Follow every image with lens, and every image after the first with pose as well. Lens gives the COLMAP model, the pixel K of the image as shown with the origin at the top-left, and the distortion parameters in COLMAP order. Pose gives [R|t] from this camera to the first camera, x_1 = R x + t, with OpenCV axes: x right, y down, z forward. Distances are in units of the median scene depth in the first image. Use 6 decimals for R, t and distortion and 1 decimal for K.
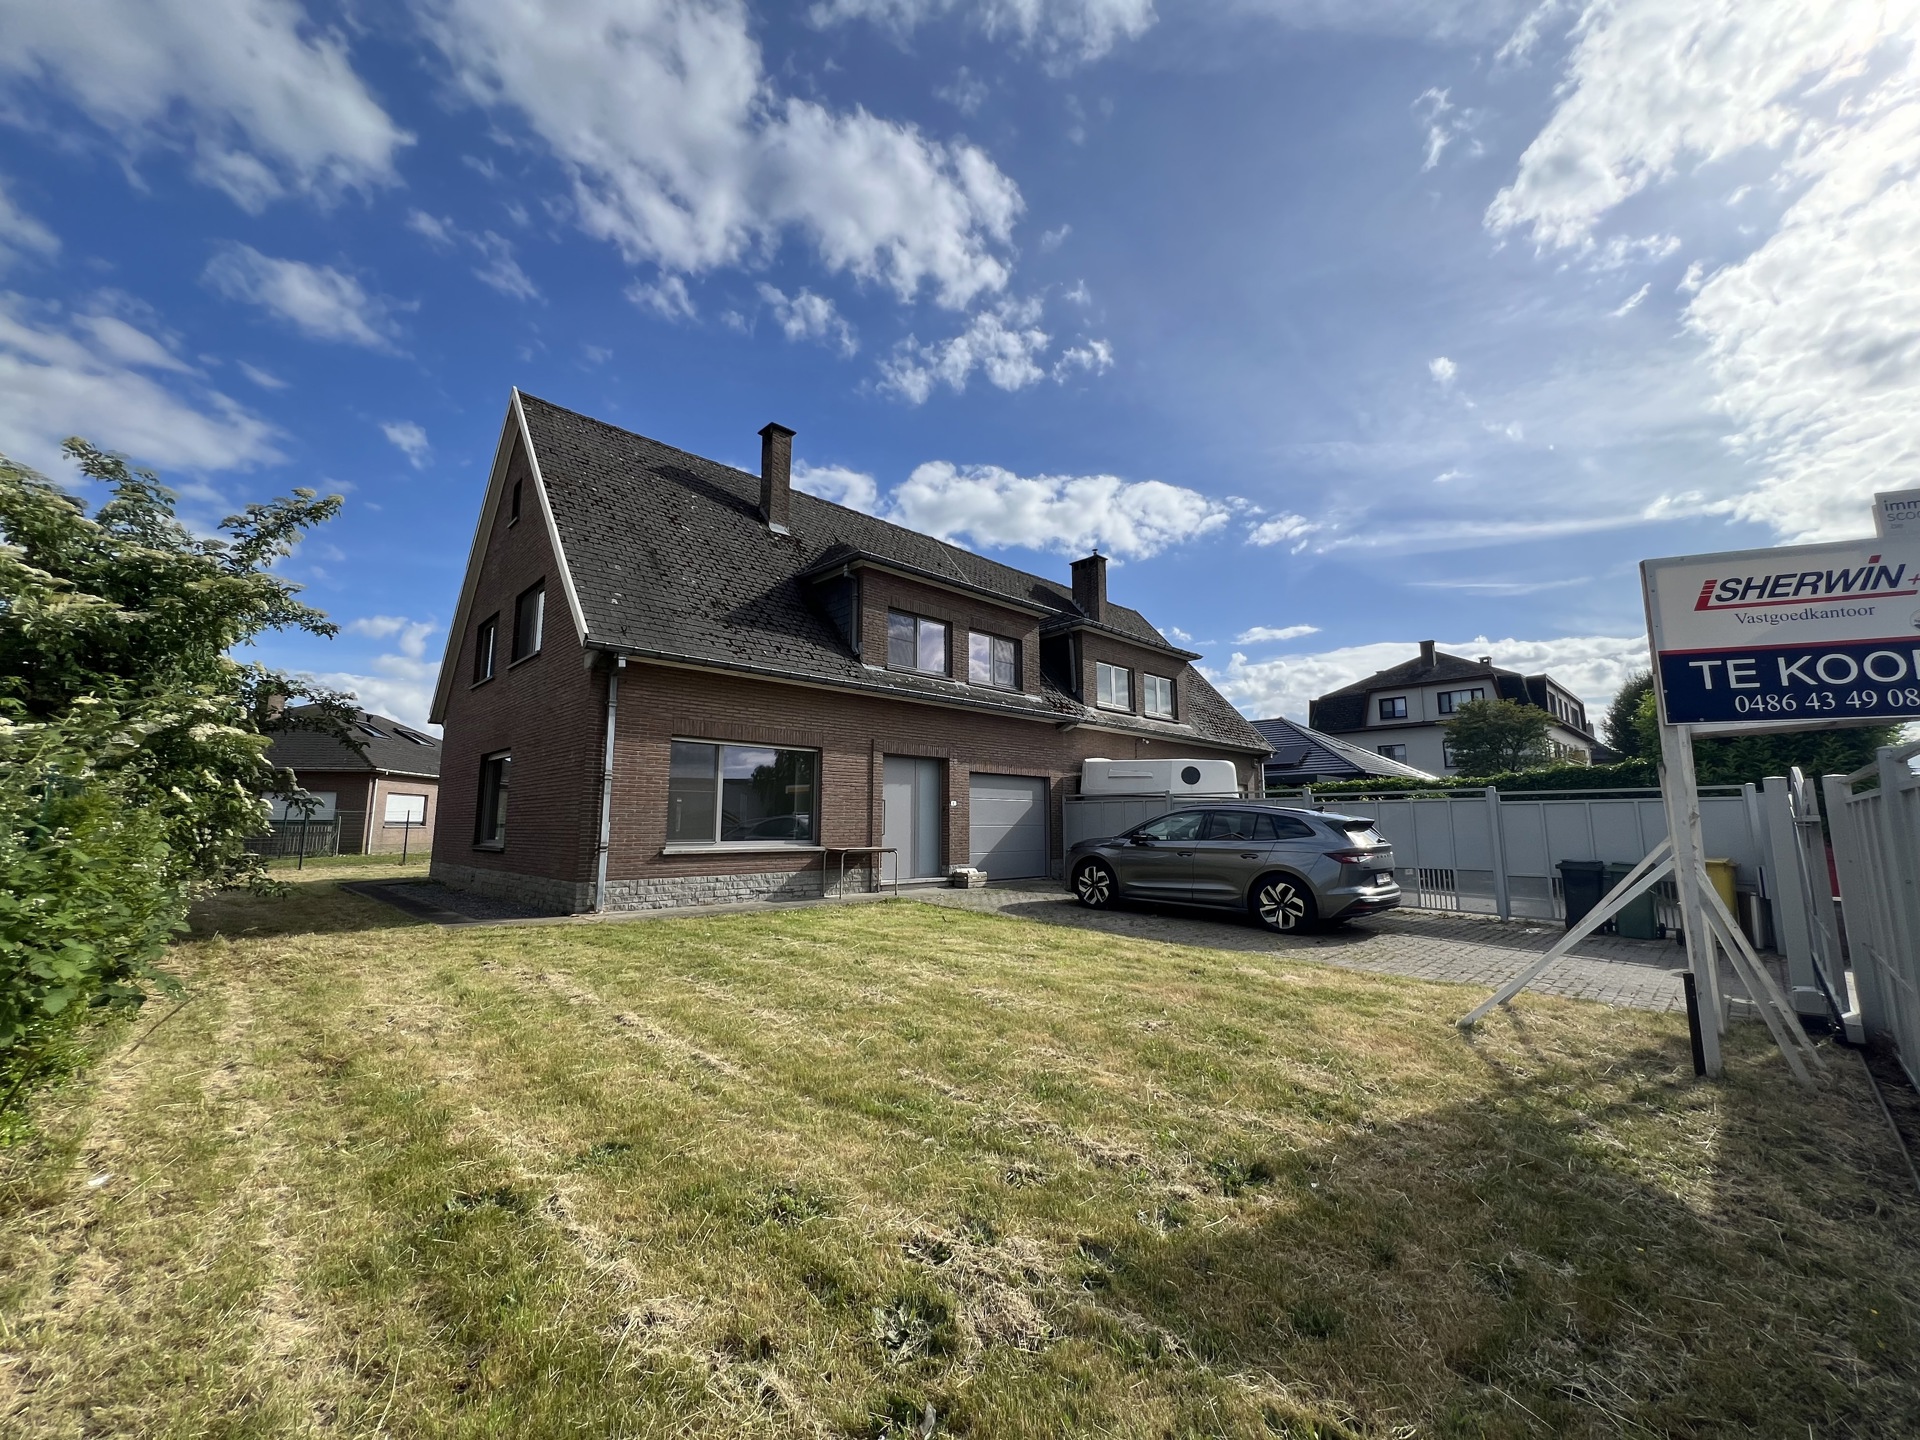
lens RADIAL K [[766.1, 0, 960.0], [0, 766.1, 720.0], [0, 0, 1]] dist [0.000020, 0.000005]
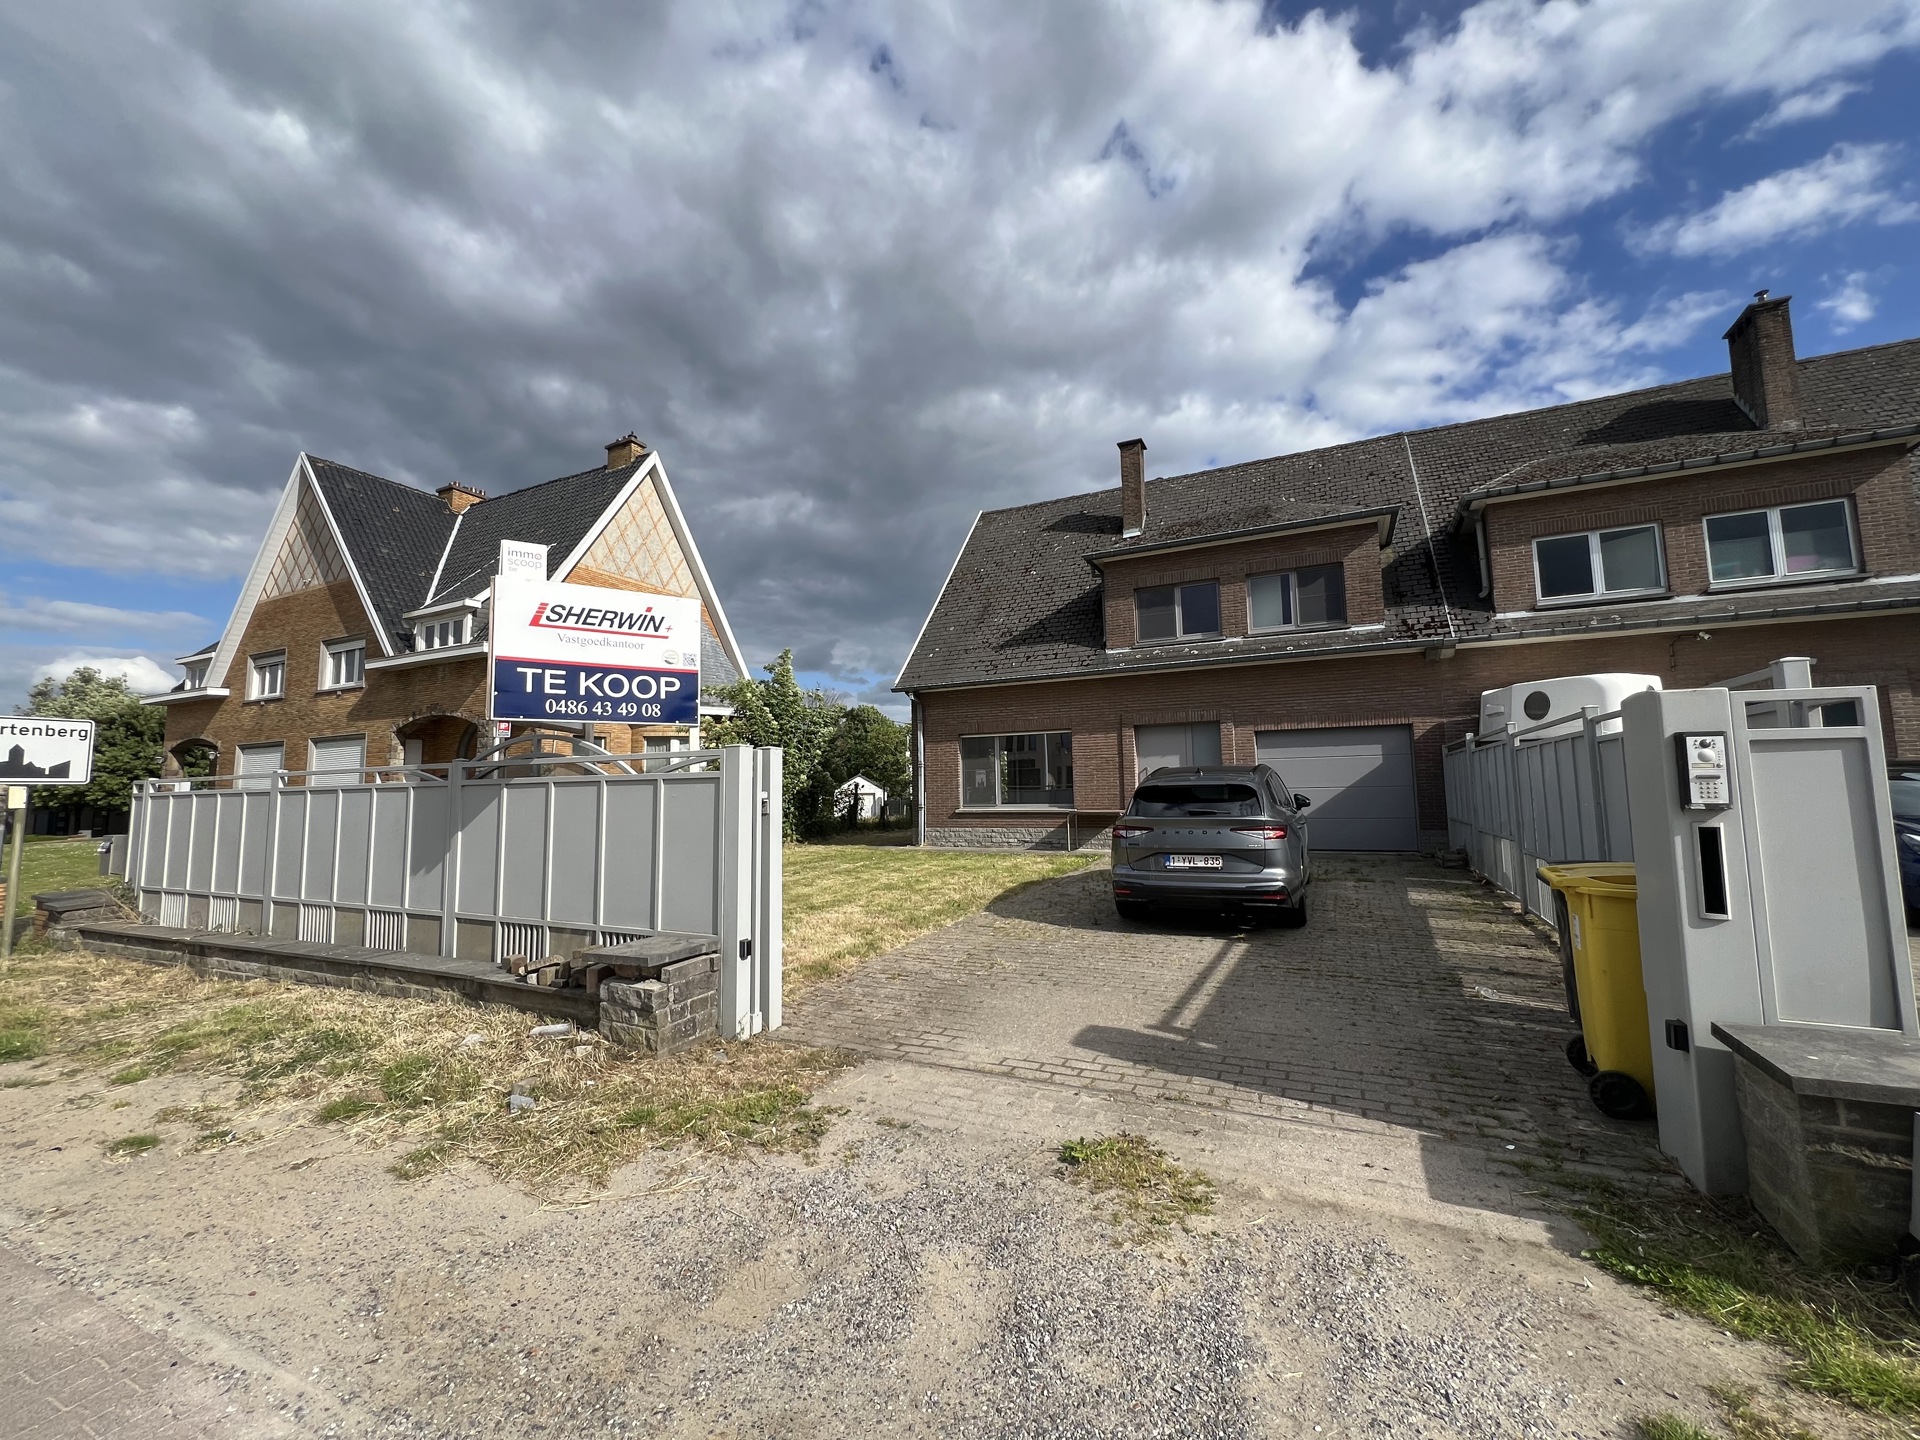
lens RADIAL K [[766.1, 0, 960.0], [0, 766.1, 720.0], [0, 0, 1]] dist [0.000020, 0.000005]
pose [[0.314586, -0.091907, -0.944769, 0.916832], [0.143685, 0.988444, -0.048312, 0.055726], [0.938291, -0.120550, 0.324156, 0.439161]]
